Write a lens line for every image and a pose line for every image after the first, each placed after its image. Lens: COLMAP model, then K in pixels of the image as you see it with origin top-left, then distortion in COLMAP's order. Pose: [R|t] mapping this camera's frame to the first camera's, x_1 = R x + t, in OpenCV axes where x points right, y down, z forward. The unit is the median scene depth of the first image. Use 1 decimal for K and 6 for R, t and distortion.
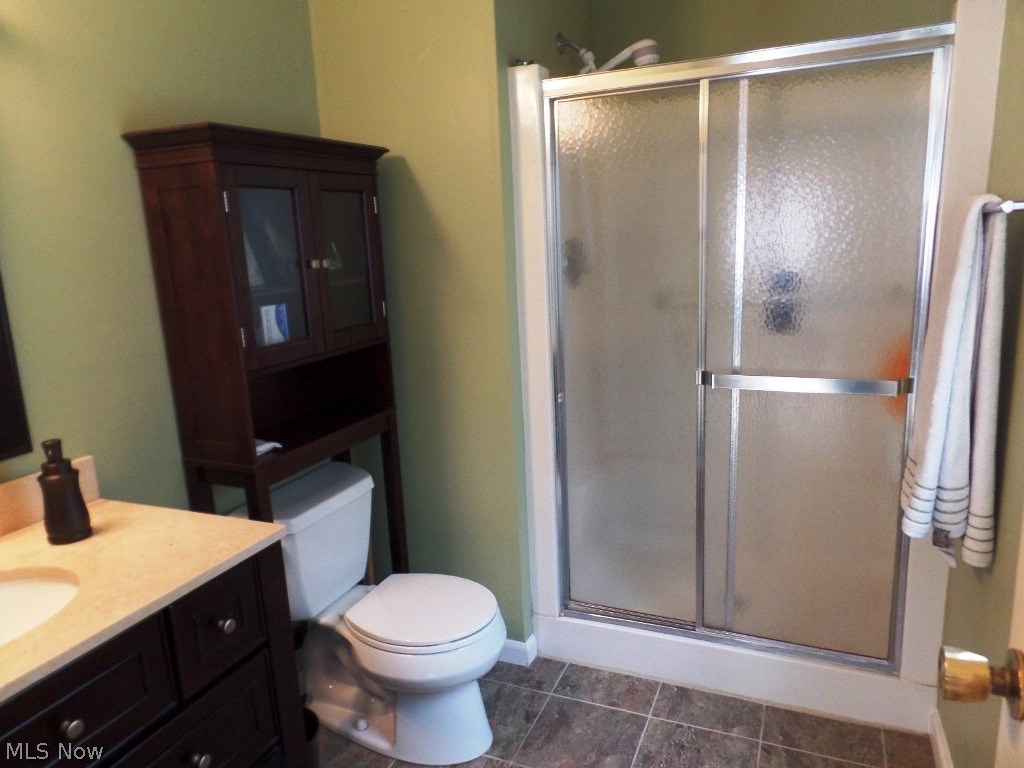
lens RADIAL K [[703.3, 0, 513.3], [0, 703.3, 385.3], [0, 0, 1]] dist [-0.000190, 0.000797]
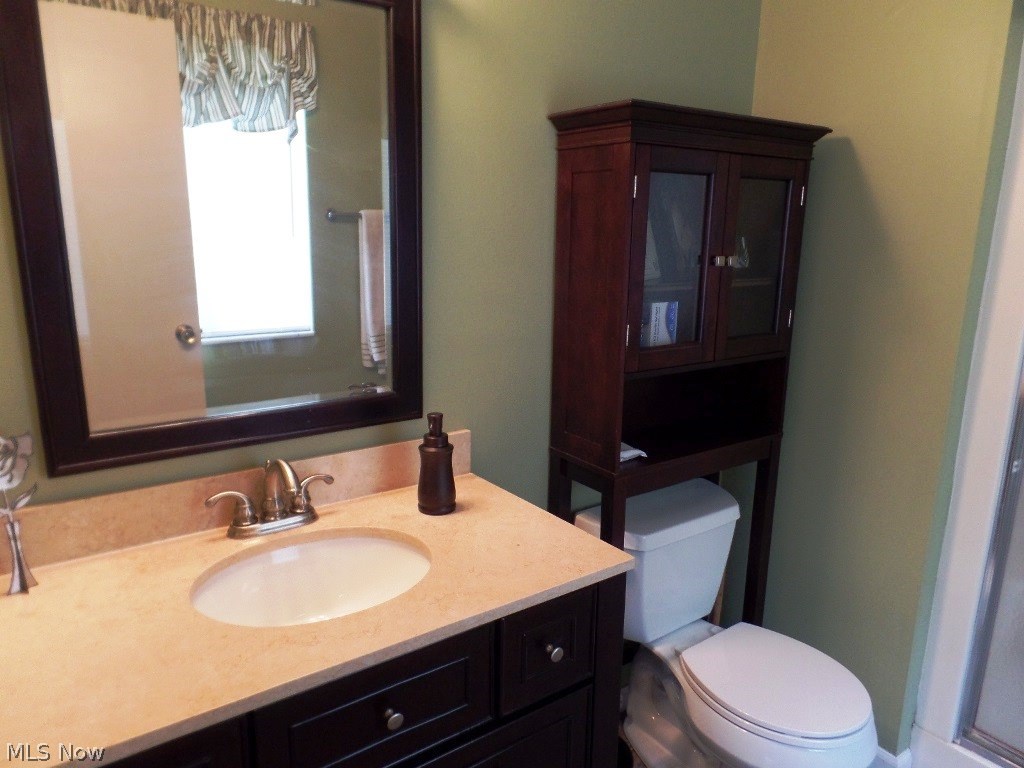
lens RADIAL K [[703.3, 0, 511.1], [0, 703.3, 384.5], [0, 0, 1]] dist [-0.000190, 0.000797]
pose [[0.852045, 0.170583, -0.494894, -0.043956], [-0.162736, 0.984886, 0.059299, -0.030850], [0.497529, 0.030012, 0.866928, 0.117653]]
